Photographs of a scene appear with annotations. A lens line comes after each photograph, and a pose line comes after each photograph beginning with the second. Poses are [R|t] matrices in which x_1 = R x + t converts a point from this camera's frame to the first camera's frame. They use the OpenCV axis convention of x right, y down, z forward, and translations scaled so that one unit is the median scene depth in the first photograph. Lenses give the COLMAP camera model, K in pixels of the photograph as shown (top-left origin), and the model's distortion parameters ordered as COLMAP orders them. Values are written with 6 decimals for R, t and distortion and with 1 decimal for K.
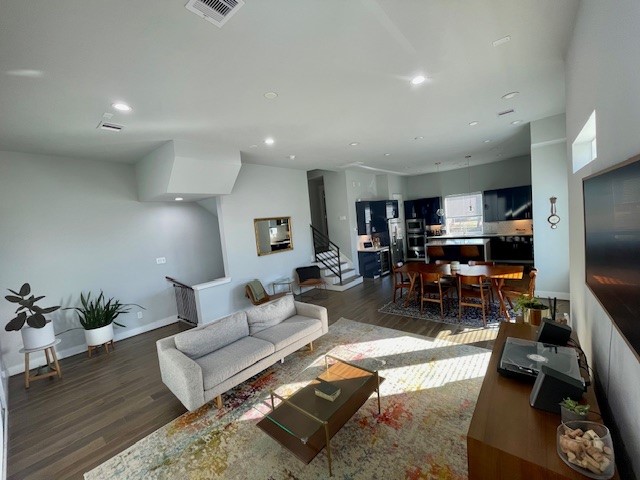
lens RADIAL K [[256.1, 0, 318.2], [0, 256.1, 238.5], [0, 0, 1]] dist [-0.003884, -0.000603]
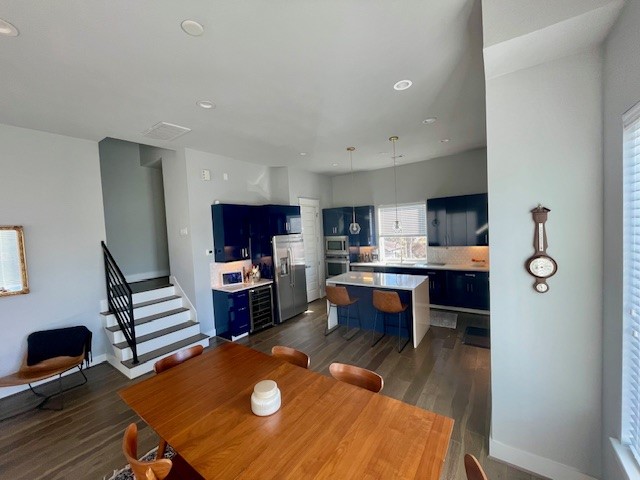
lens RADIAL K [[256.1, 0, 321.0], [0, 256.1, 241.8], [0, 0, 1]] dist [-0.003884, -0.000603]
pose [[0.994773, 0.040947, 0.093543, 0.330886], [-0.038772, 0.998936, -0.024958, -0.051229], [-0.094465, 0.021200, 0.995302, 0.383063]]
